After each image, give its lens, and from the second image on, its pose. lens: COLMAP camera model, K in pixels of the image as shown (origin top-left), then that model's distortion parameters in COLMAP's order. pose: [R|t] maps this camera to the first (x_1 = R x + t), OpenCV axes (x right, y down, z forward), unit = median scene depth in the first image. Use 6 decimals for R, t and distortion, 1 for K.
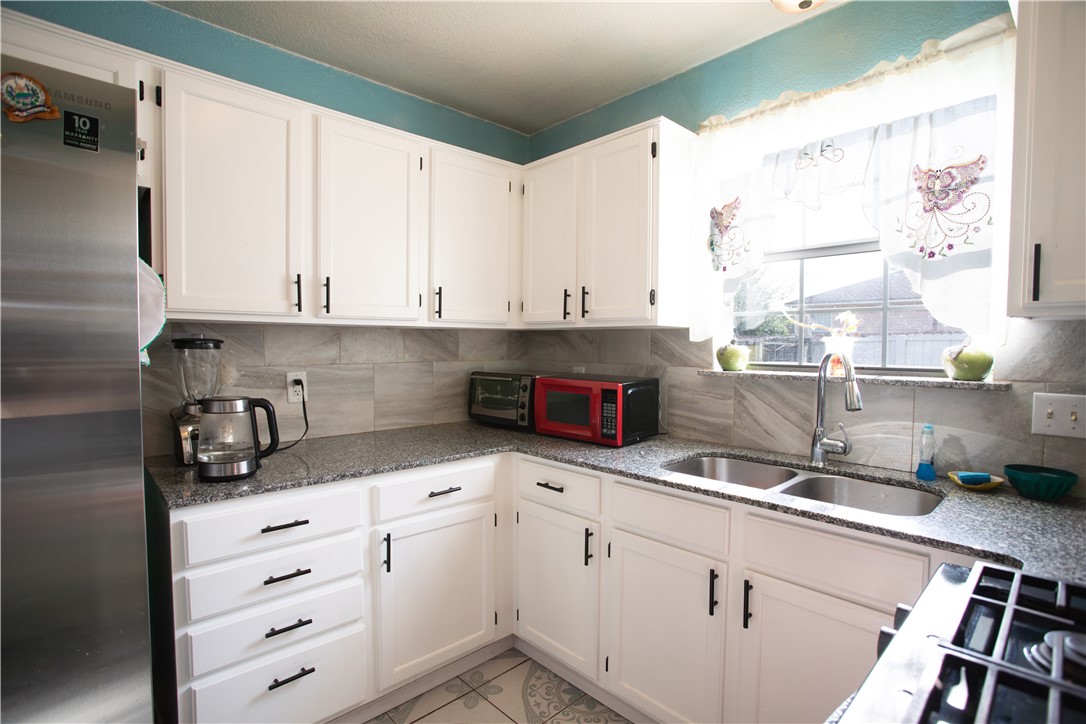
lens RADIAL K [[522.5, 0, 544.3], [0, 522.5, 362.9], [0, 0, 1]] dist [-0.048051, 0.008013]
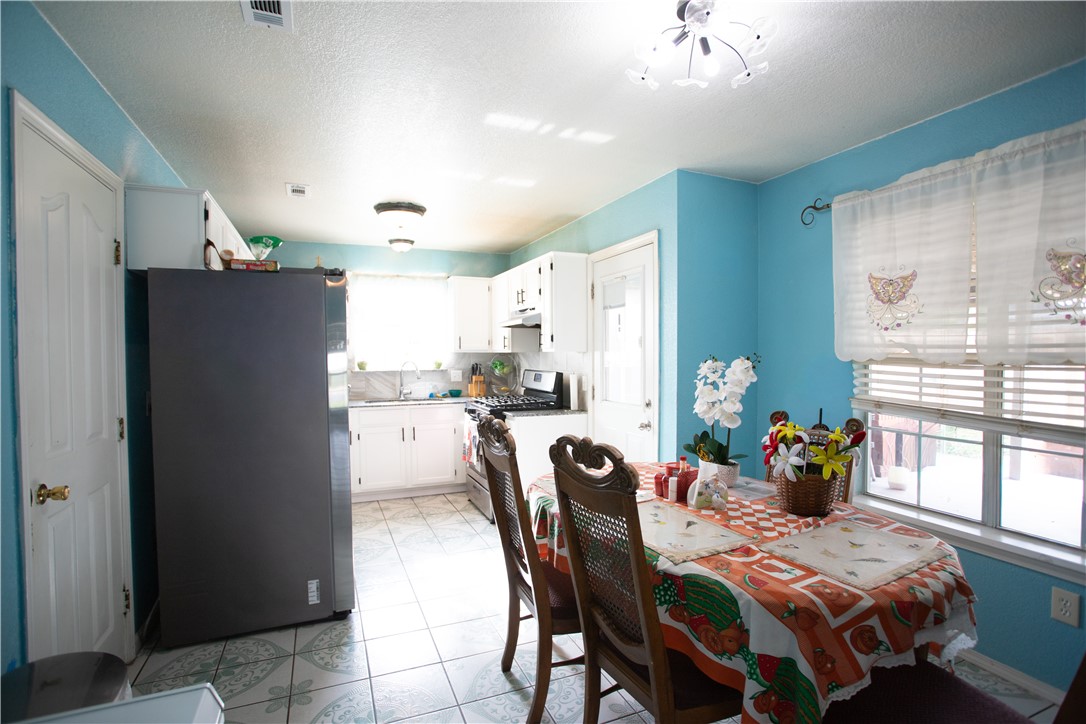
lens RADIAL K [[522.5, 0, 542.6], [0, 522.5, 359.5], [0, 0, 1]] dist [-0.048051, 0.008013]
pose [[0.346601, -0.020227, 0.937795, -1.639438], [0.038922, 0.999217, 0.007166, -0.020027], [-0.937205, 0.034017, 0.347117, -0.673362]]
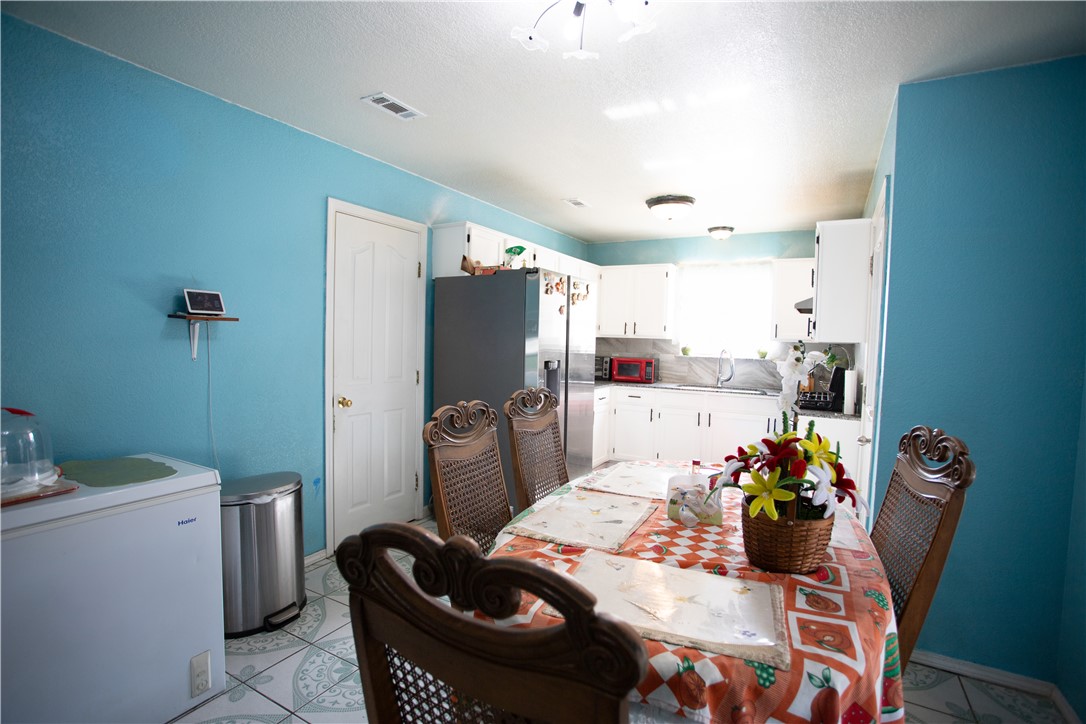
lens RADIAL K [[522.5, 0, 548.8], [0, 522.5, 361.1], [0, 0, 1]] dist [-0.048051, 0.008013]
pose [[0.948443, 0.004568, 0.316914, -1.124099], [-0.009524, 0.999855, 0.014092, 0.012062], [-0.316804, -0.016384, 0.948350, -1.280295]]
